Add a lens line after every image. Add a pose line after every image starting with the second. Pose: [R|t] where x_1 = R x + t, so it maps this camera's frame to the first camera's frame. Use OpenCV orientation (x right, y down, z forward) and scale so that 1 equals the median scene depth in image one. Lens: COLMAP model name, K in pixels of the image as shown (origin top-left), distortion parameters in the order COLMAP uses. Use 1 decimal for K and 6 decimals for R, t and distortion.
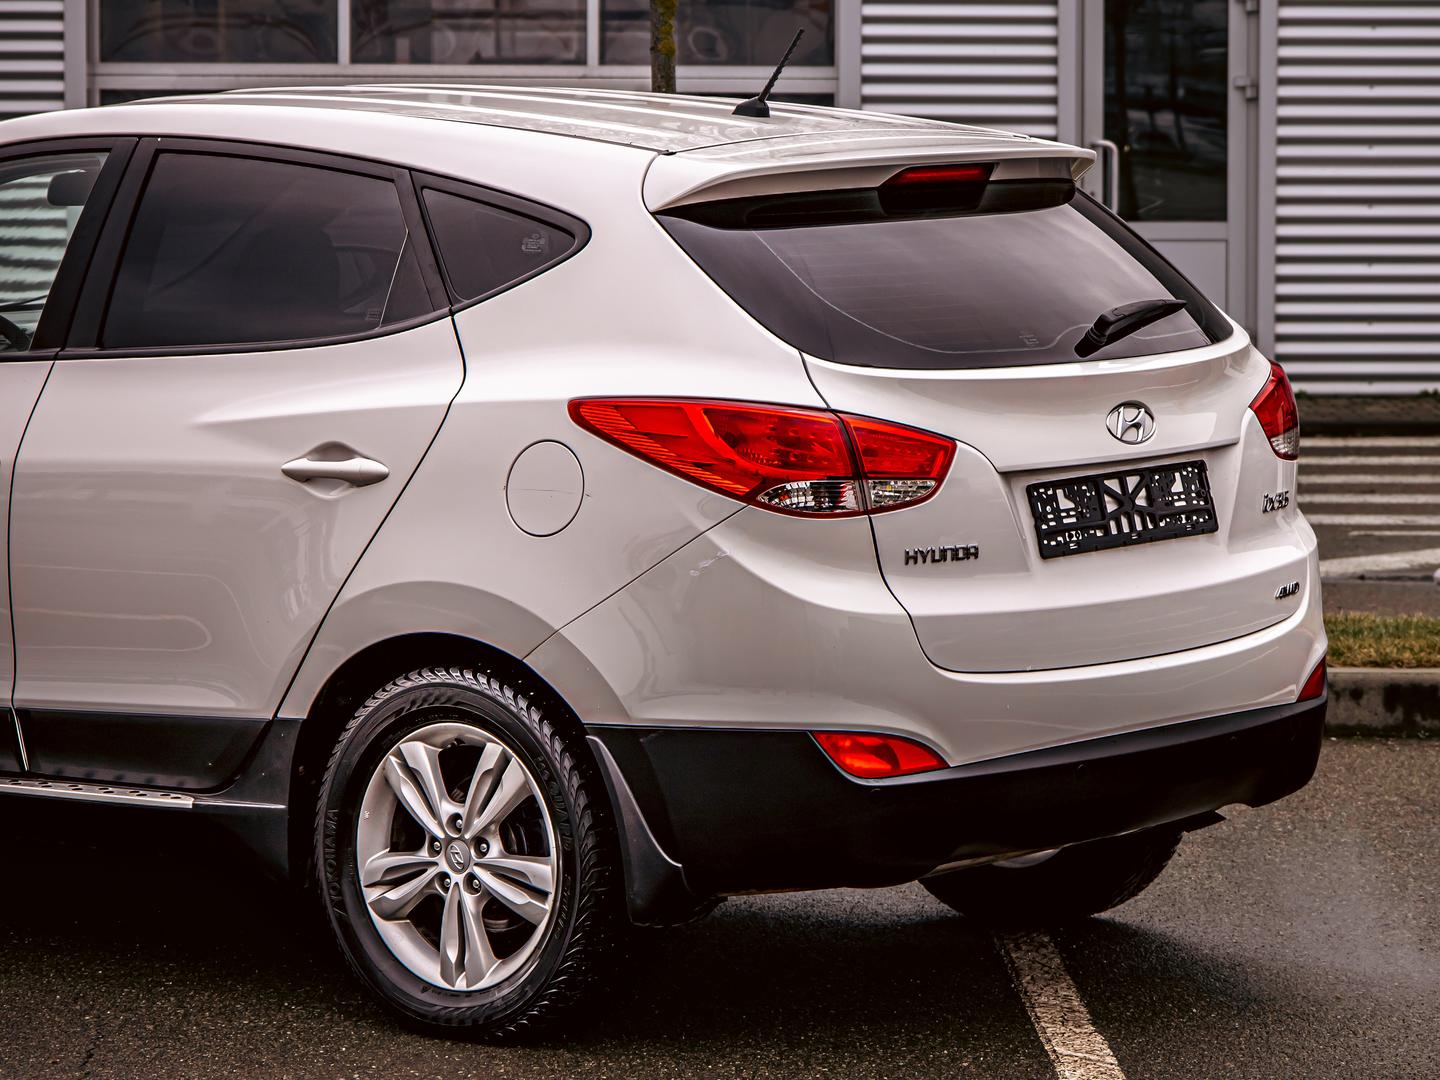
lens RADIAL K [[4736.7, 0, 720.0], [0, 4736.7, 540.0], [0, 0, 1]] dist [0.020096, 1.327582]
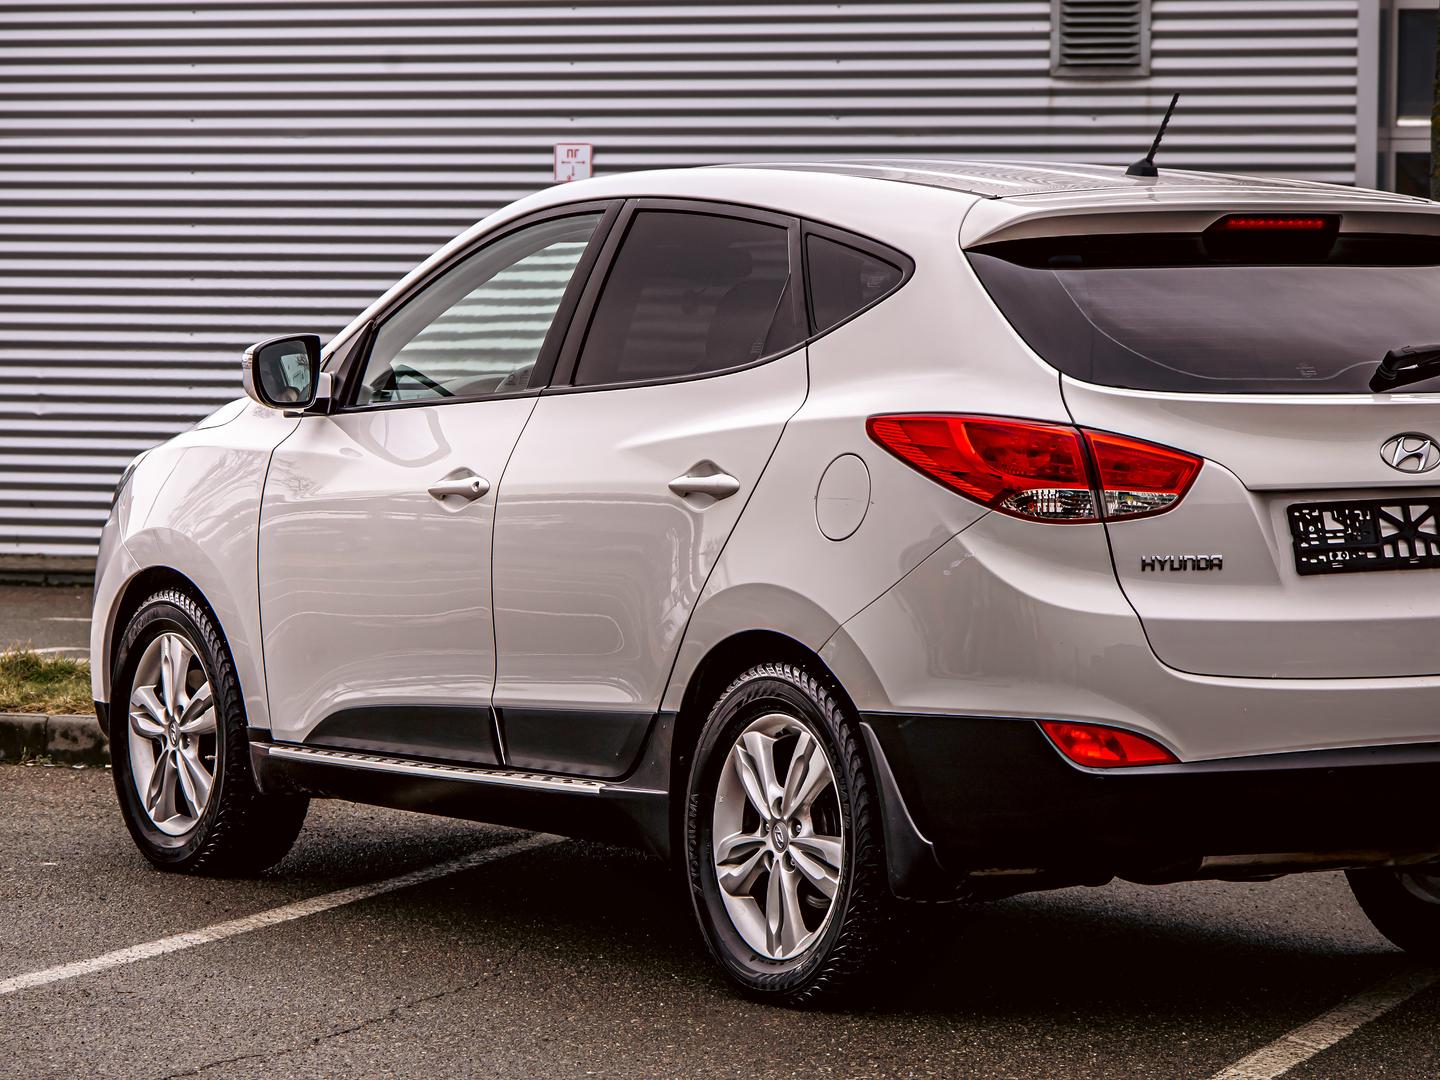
lens RADIAL K [[4736.7, 0, 720.0], [0, 4736.7, 540.0], [0, 0, 1]] dist [0.020096, 1.327582]
pose [[0.949728, 0.023103, -0.312223, 0.272727], [-0.038471, 0.998327, -0.043153, 0.046398], [0.310704, 0.052995, 0.949028, -0.046392]]
